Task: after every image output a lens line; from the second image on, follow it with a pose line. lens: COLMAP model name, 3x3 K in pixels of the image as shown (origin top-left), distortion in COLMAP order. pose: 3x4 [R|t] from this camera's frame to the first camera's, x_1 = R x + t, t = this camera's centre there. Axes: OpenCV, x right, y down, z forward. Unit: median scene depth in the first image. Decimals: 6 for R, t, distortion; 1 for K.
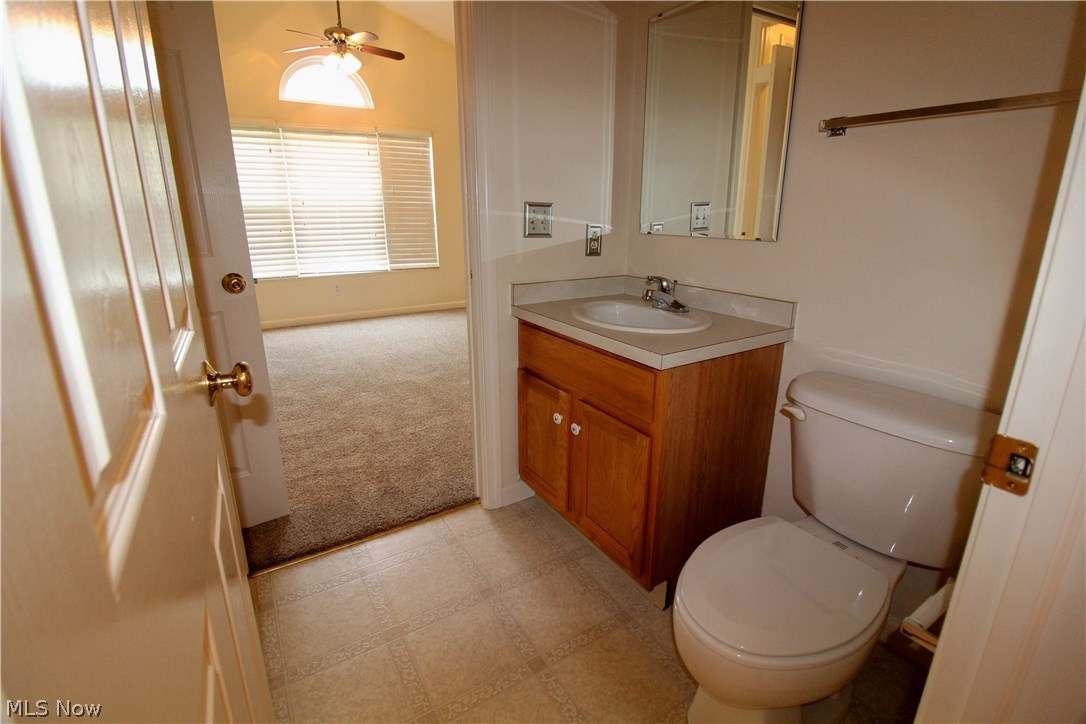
lens RADIAL K [[501.3, 0, 537.9], [0, 501.3, 355.4], [0, 0, 1]] dist [-0.008583, -0.005366]
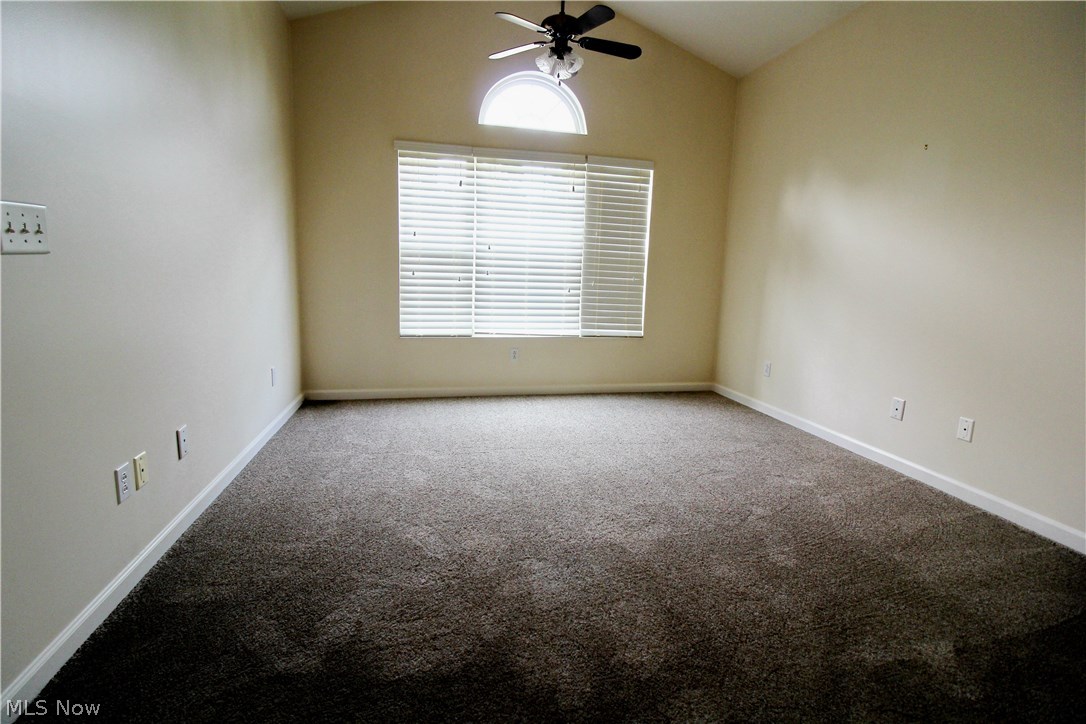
lens RADIAL K [[501.3, 0, 536.6], [0, 501.3, 369.0], [0, 0, 1]] dist [-0.008583, -0.005366]
pose [[0.942120, 0.096371, -0.321127, -0.114416], [-0.125778, 0.989437, -0.072076, -0.059909], [0.310789, 0.108295, 0.944289, 0.270457]]
